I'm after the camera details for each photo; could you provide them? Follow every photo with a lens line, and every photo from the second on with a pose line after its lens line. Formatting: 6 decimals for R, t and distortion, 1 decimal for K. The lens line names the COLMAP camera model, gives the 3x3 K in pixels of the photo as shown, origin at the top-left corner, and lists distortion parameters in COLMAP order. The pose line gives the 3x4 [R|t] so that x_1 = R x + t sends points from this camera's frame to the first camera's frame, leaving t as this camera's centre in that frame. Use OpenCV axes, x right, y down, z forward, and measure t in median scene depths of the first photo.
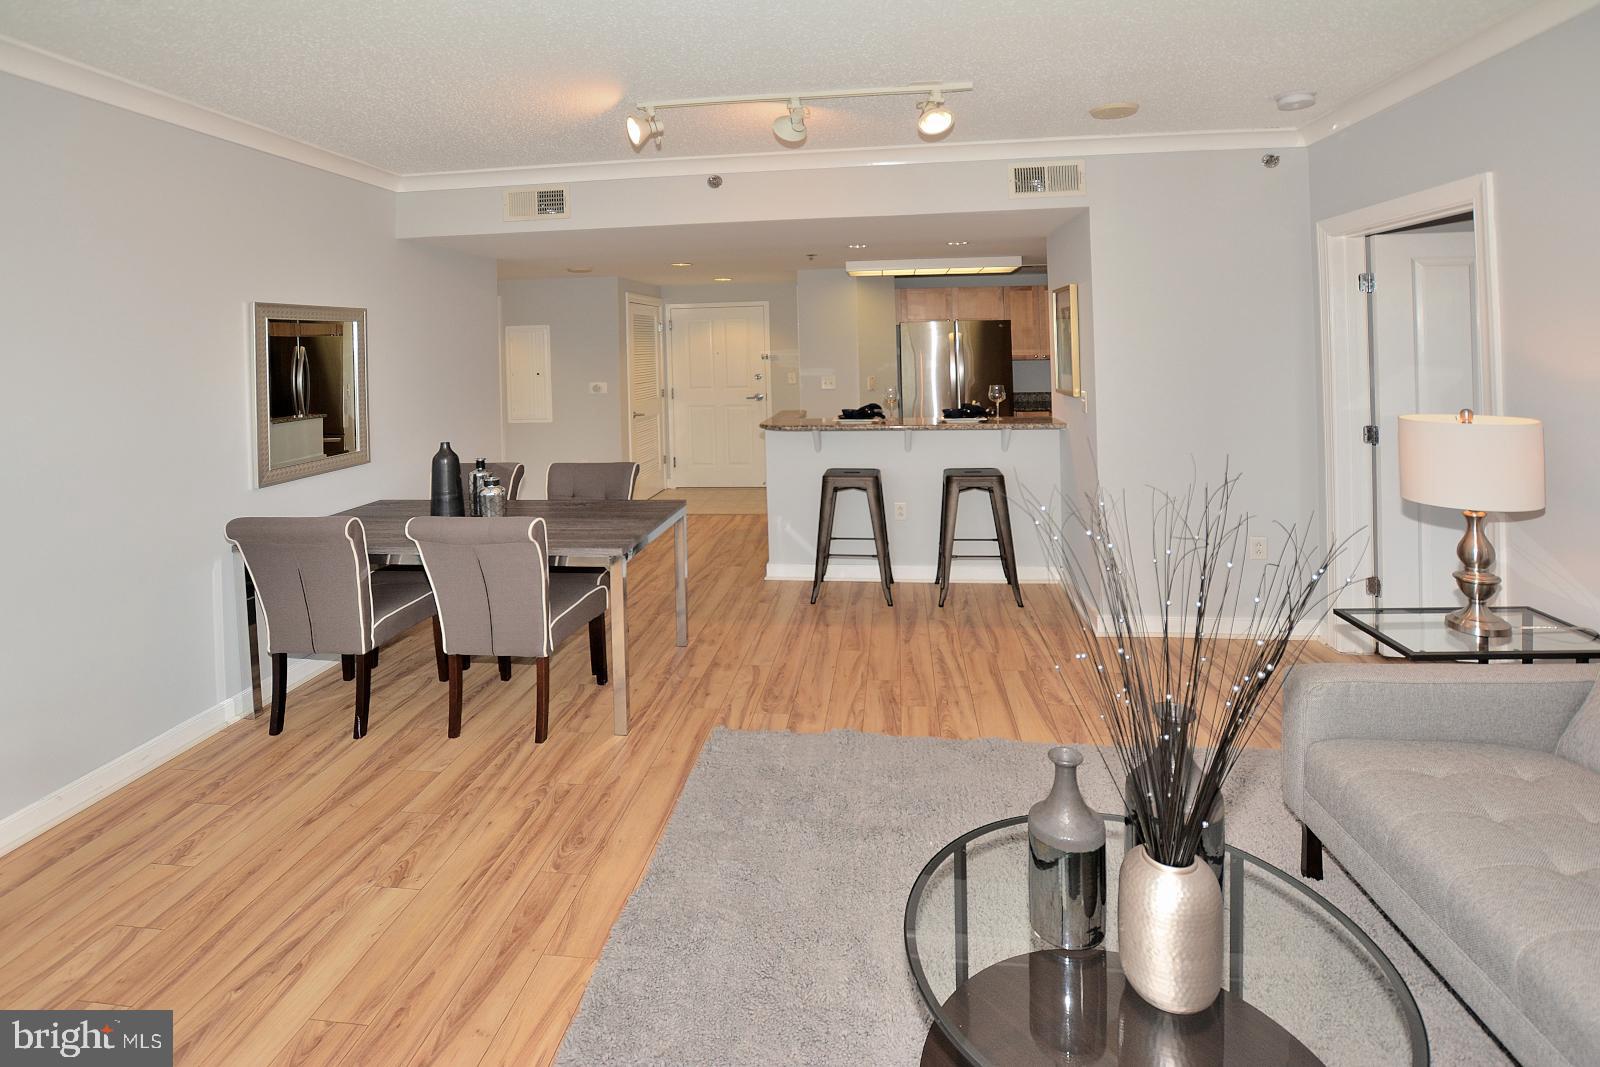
lens RADIAL K [[759.5, 0, 793.8], [0, 759.5, 326.6], [0, 0, 1]] dist [-0.016412, 0.001499]
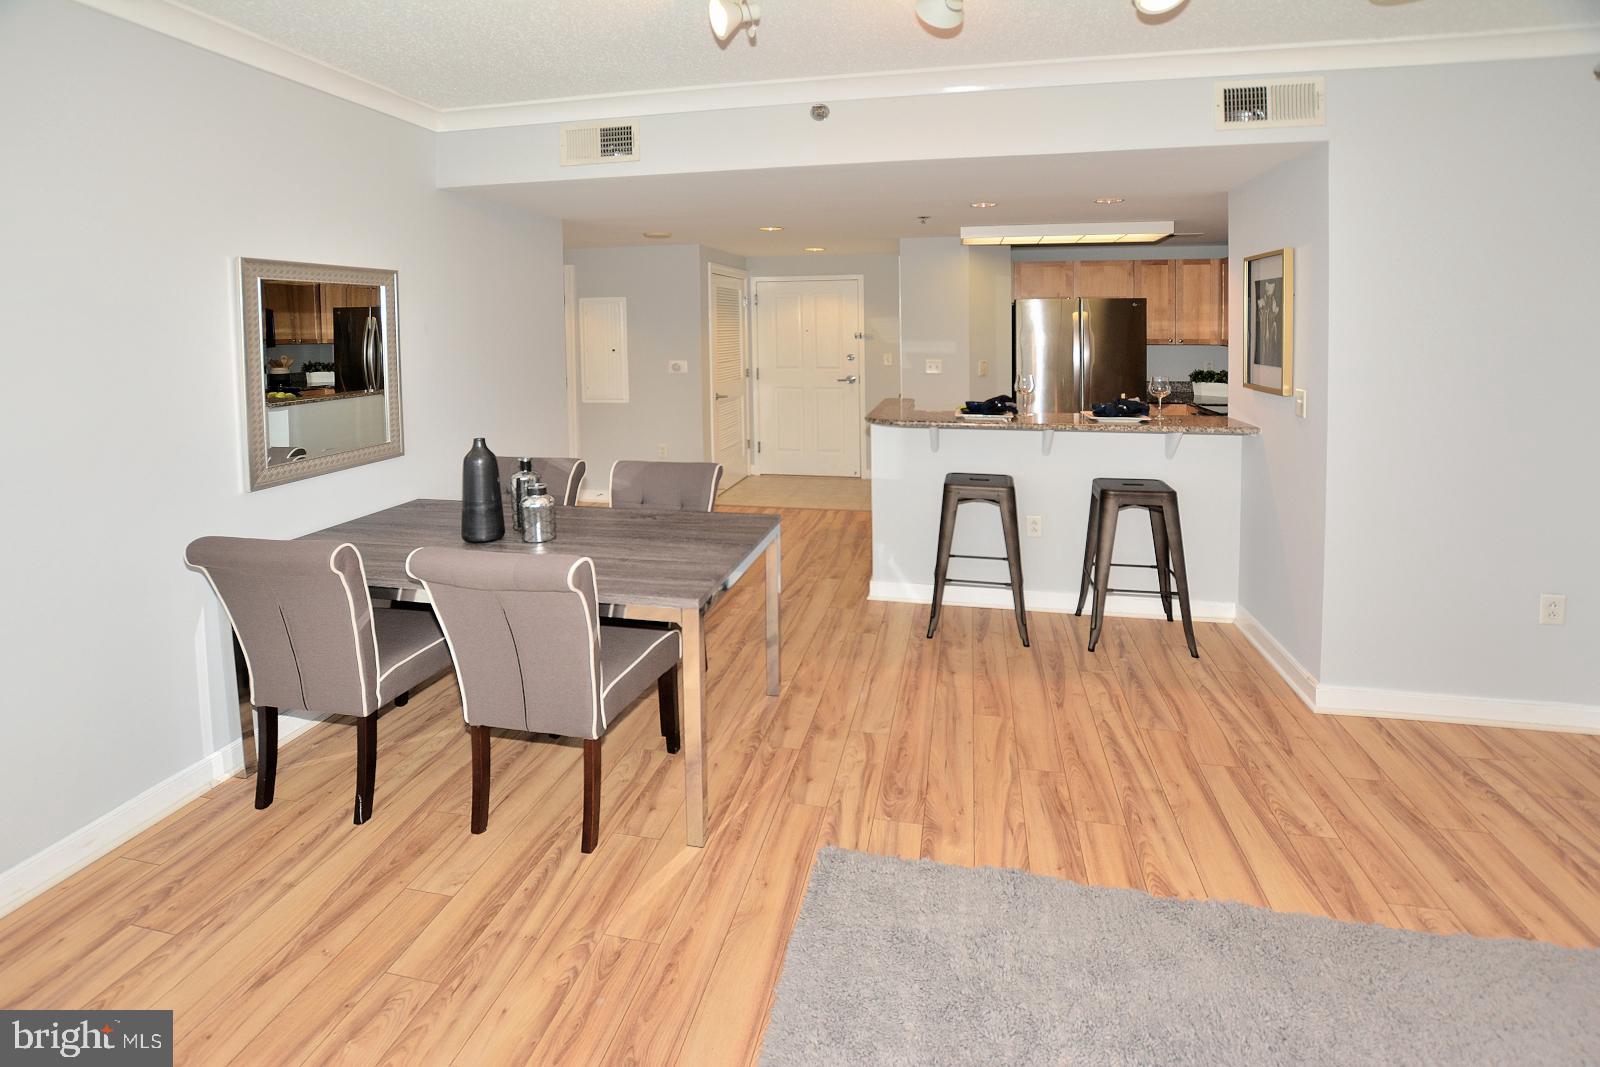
lens RADIAL K [[743.5, 0, 808.6], [0, 743.5, 347.3], [0, 0, 1]] dist [-0.016568, -0.001073]
pose [[0.996249, 0.018499, -0.084537, -0.063397], [-0.013676, 0.998265, 0.057279, 0.010386], [0.085450, -0.055908, 0.994773, 0.304116]]
